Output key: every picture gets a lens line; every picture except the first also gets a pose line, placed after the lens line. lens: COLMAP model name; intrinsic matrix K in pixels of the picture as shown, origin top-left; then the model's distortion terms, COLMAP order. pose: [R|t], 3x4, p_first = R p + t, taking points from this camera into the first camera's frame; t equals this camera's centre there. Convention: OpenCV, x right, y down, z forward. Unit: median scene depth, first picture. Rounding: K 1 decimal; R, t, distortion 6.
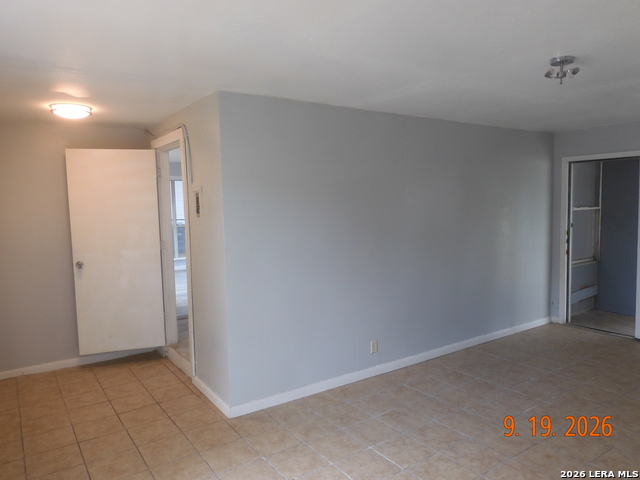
lens RADIAL K [[462.3, 0, 321.0], [0, 462.3, 241.3], [0, 0, 1]] dist [0.004061, 0.000666]
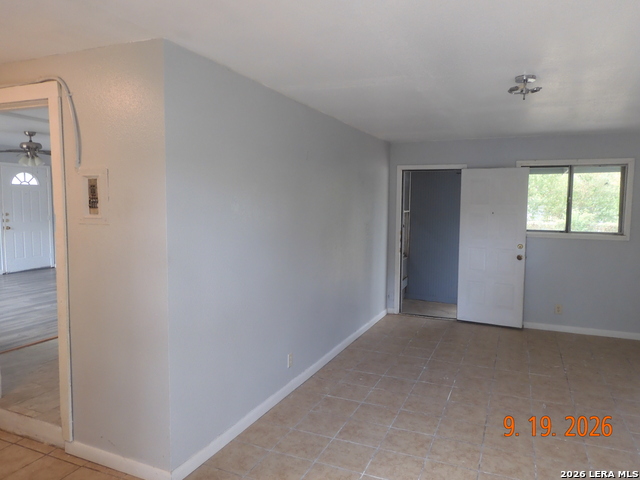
lens RADIAL K [[462.3, 0, 319.6], [0, 462.3, 239.8], [0, 0, 1]] dist [0.004061, 0.000666]
pose [[0.847364, -0.013579, 0.530838, -0.352431], [0.015709, 0.999876, 0.000501, -0.007267], [-0.530780, 0.007914, 0.847473, 0.227731]]
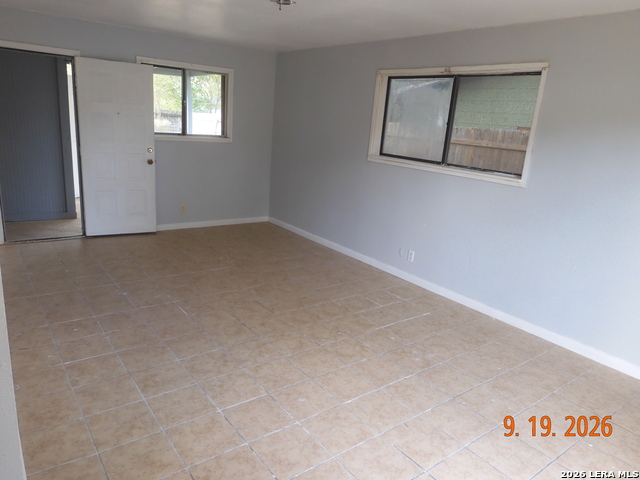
lens RADIAL K [[462.3, 0, 321.9], [0, 462.3, 239.2], [0, 0, 1]] dist [0.004061, 0.000666]
pose [[-0.048748, -0.235088, 0.970751, -0.519601], [0.011760, 0.971704, 0.235910, -0.040122], [-0.998742, 0.022916, -0.044604, 0.684908]]
